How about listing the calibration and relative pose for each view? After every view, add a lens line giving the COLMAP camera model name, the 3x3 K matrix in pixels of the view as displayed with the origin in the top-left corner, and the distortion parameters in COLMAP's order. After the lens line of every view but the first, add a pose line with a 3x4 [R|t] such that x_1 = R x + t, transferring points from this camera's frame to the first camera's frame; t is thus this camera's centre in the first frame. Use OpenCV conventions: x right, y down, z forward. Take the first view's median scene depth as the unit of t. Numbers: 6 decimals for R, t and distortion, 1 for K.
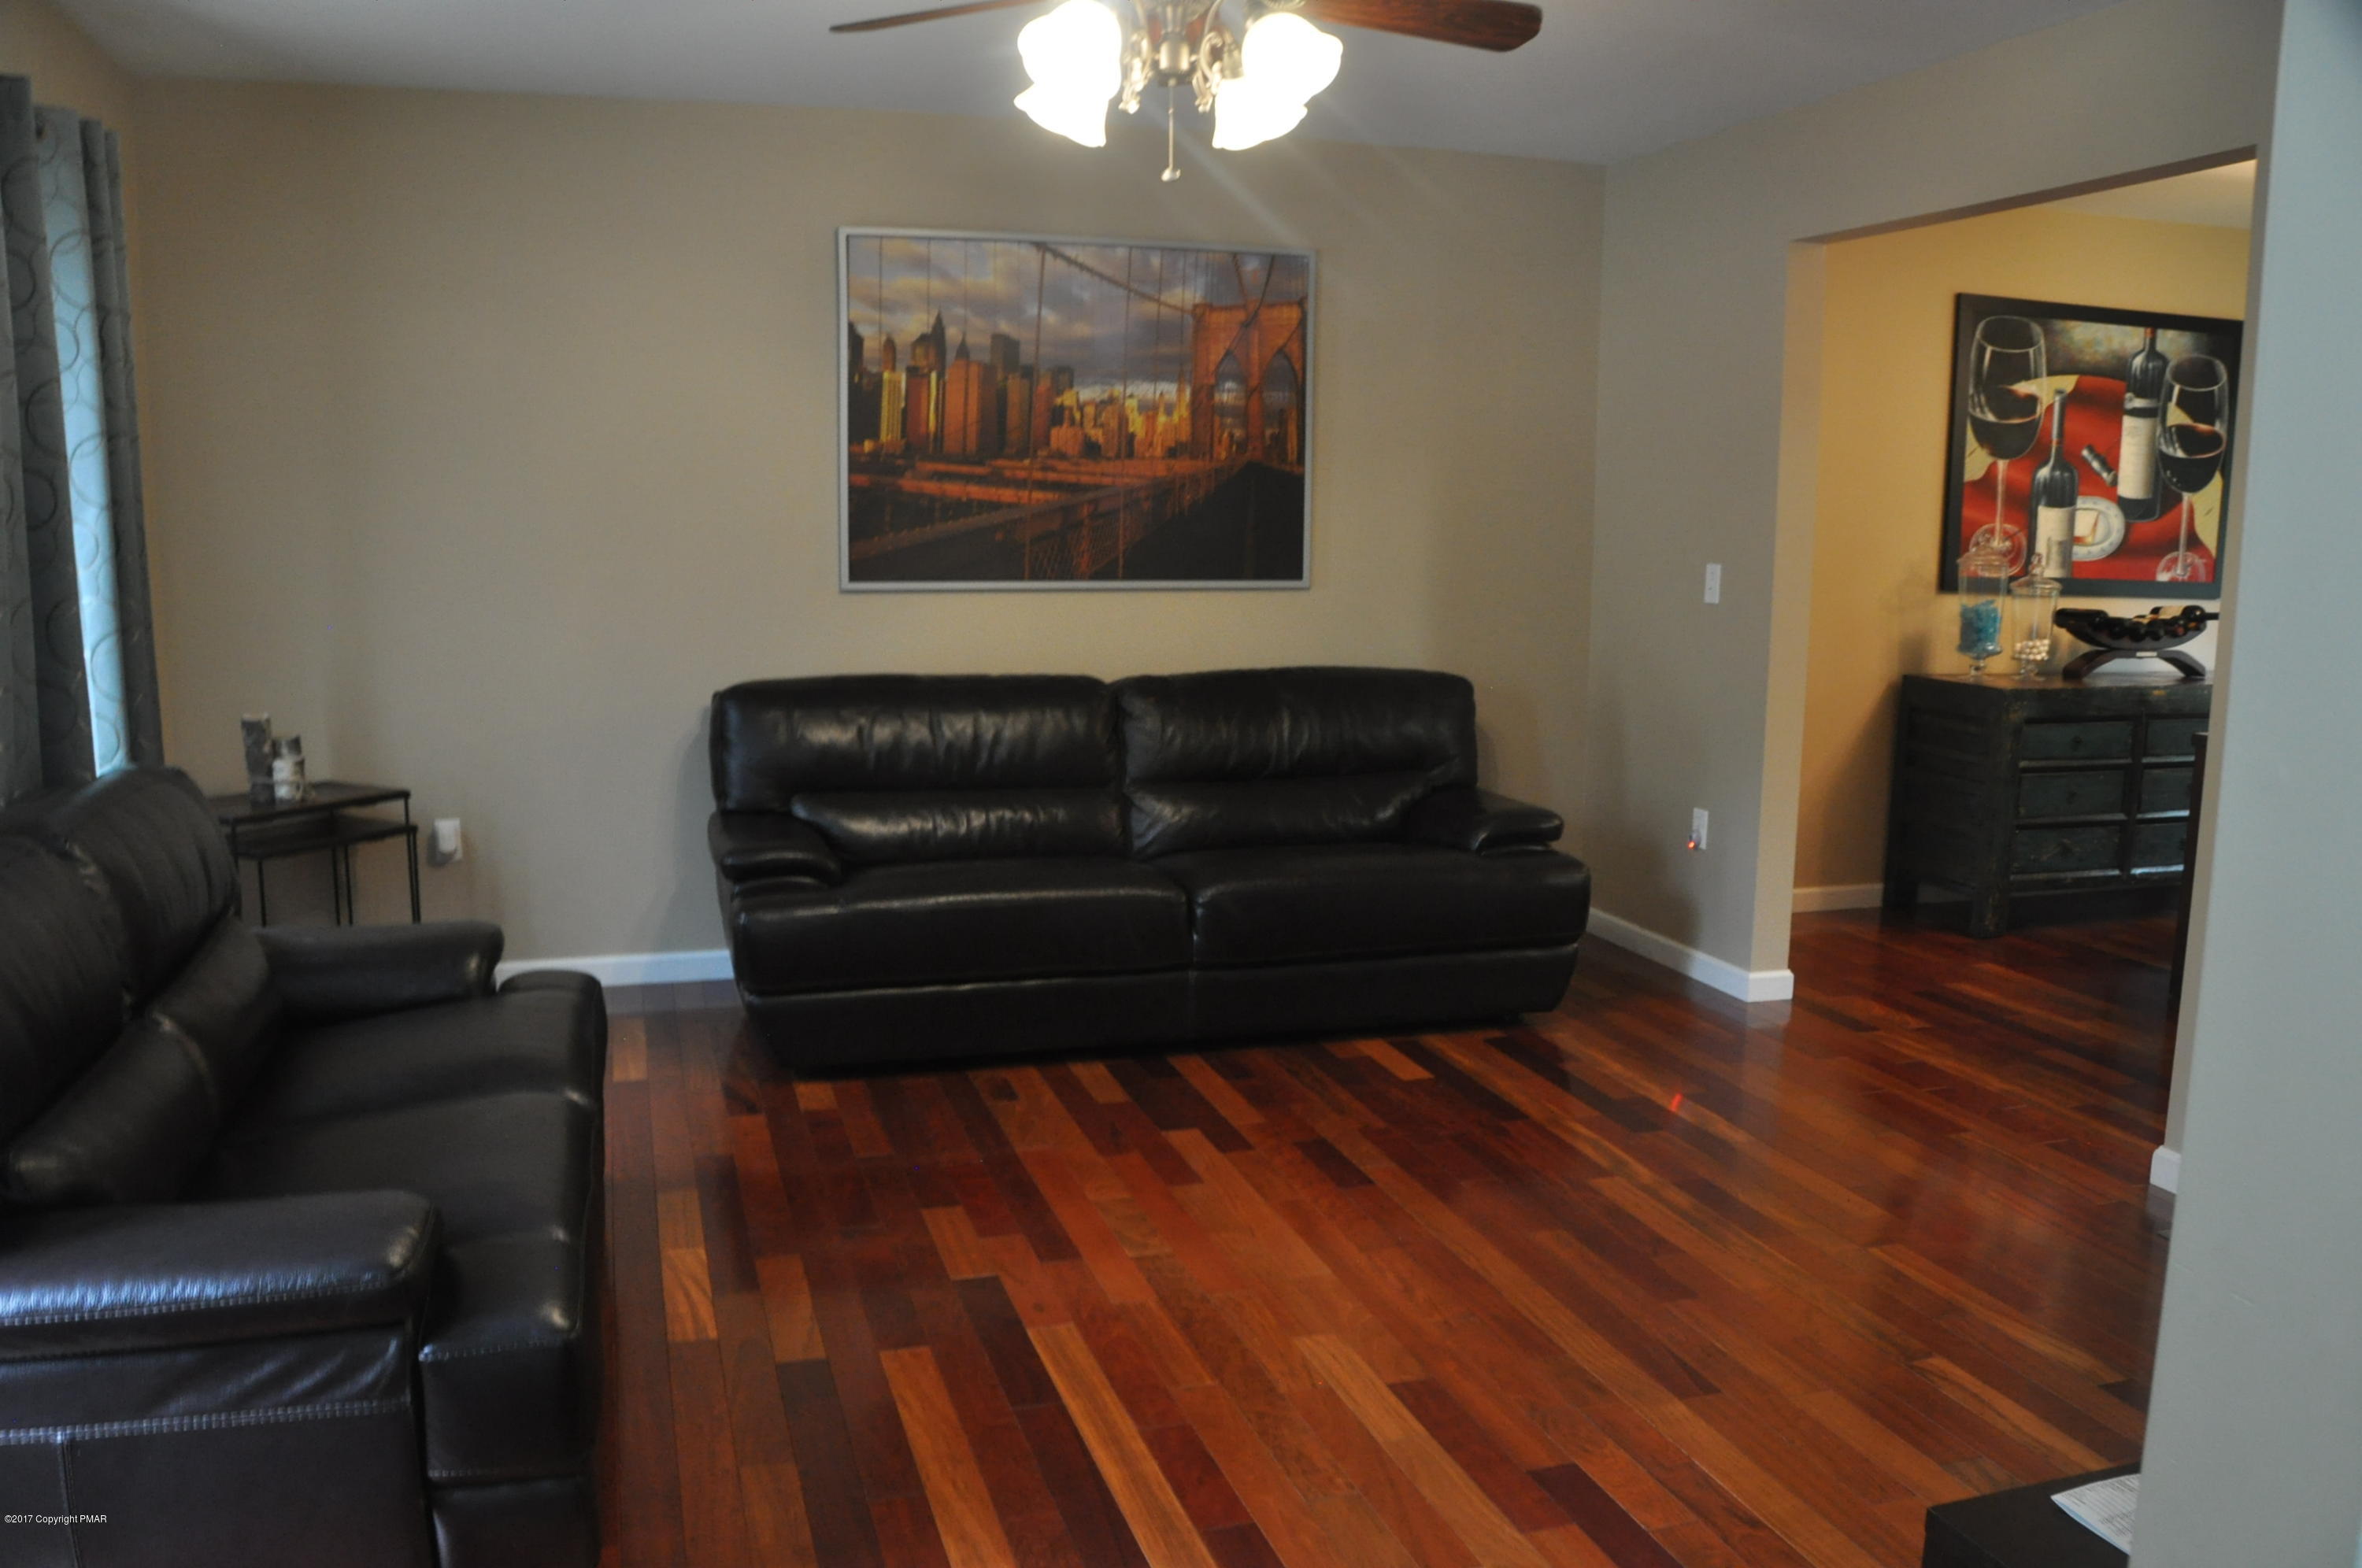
lens RADIAL K [[1856.3, 0, 1204.4], [0, 1856.3, 786.0], [0, 0, 1]] dist [-0.134788, 0.091937]
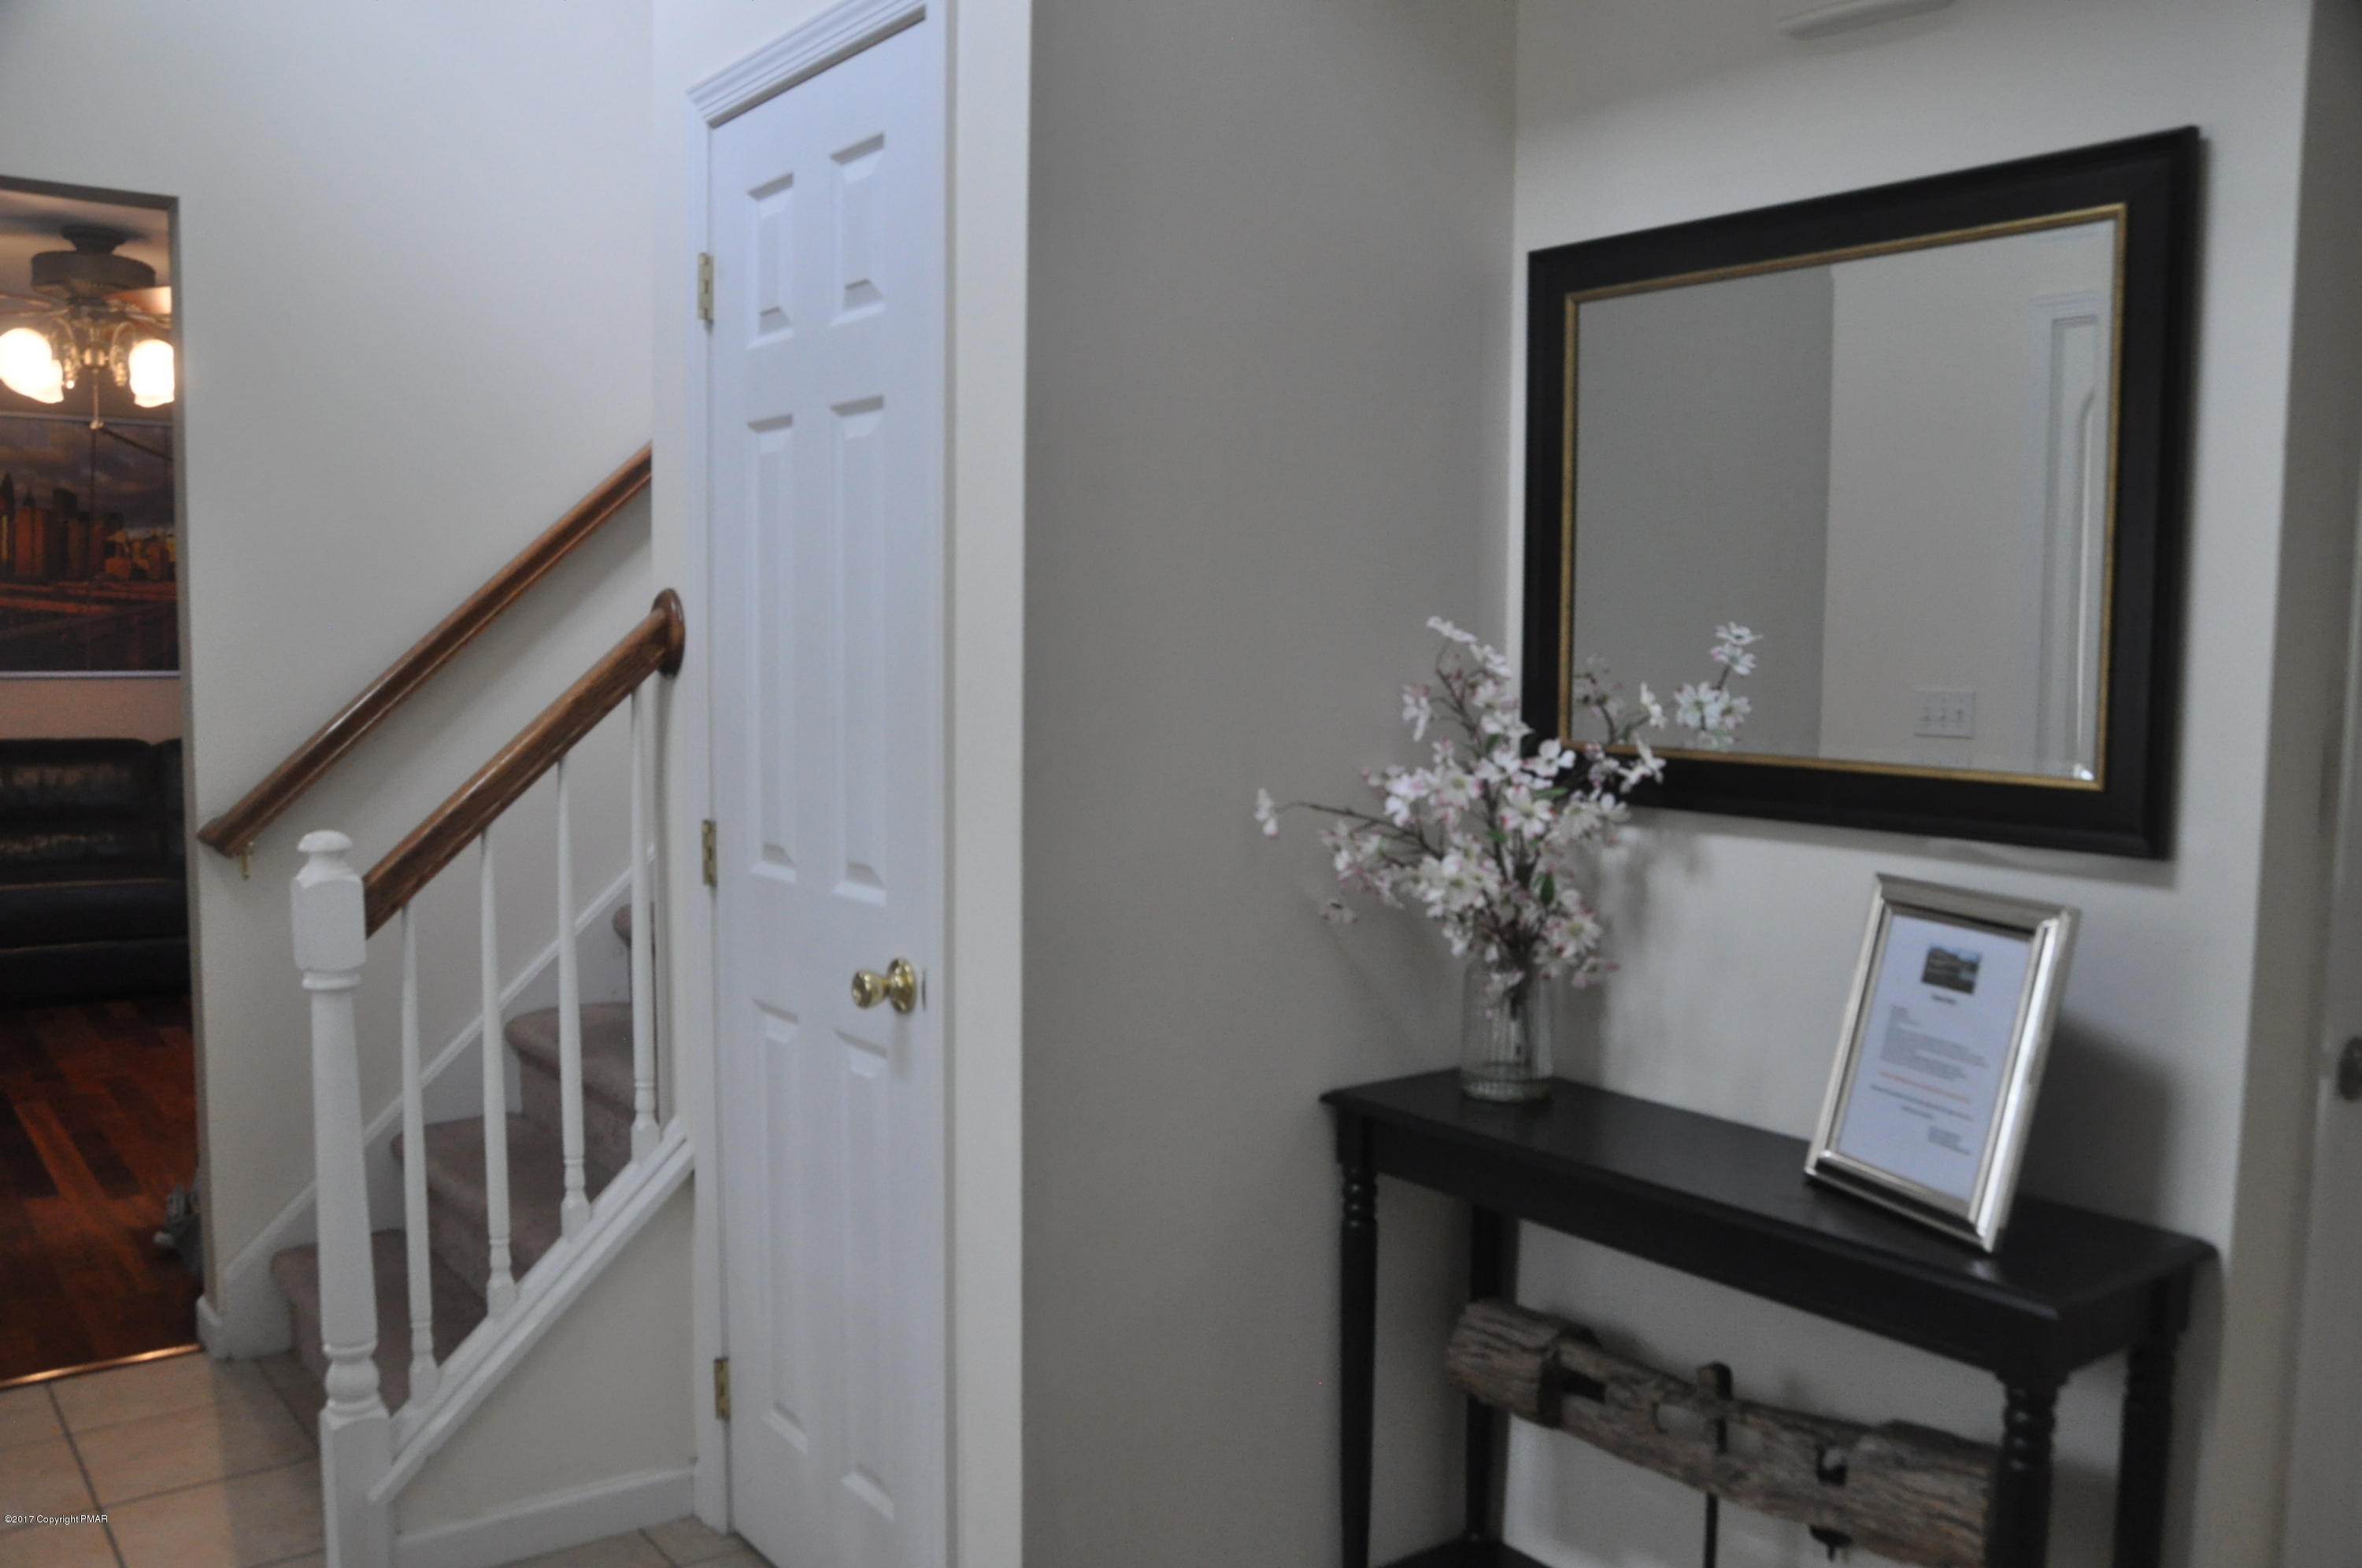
lens RADIAL K [[1856.3, 0, 1190.8], [0, 1856.3, 821.3], [0, 0, 1]] dist [-0.134788, 0.091937]
pose [[0.930883, -0.026557, 0.364352, 0.184175], [0.040447, 0.998715, -0.030544, 0.074816], [-0.363072, 0.043170, 0.930760, -0.525700]]
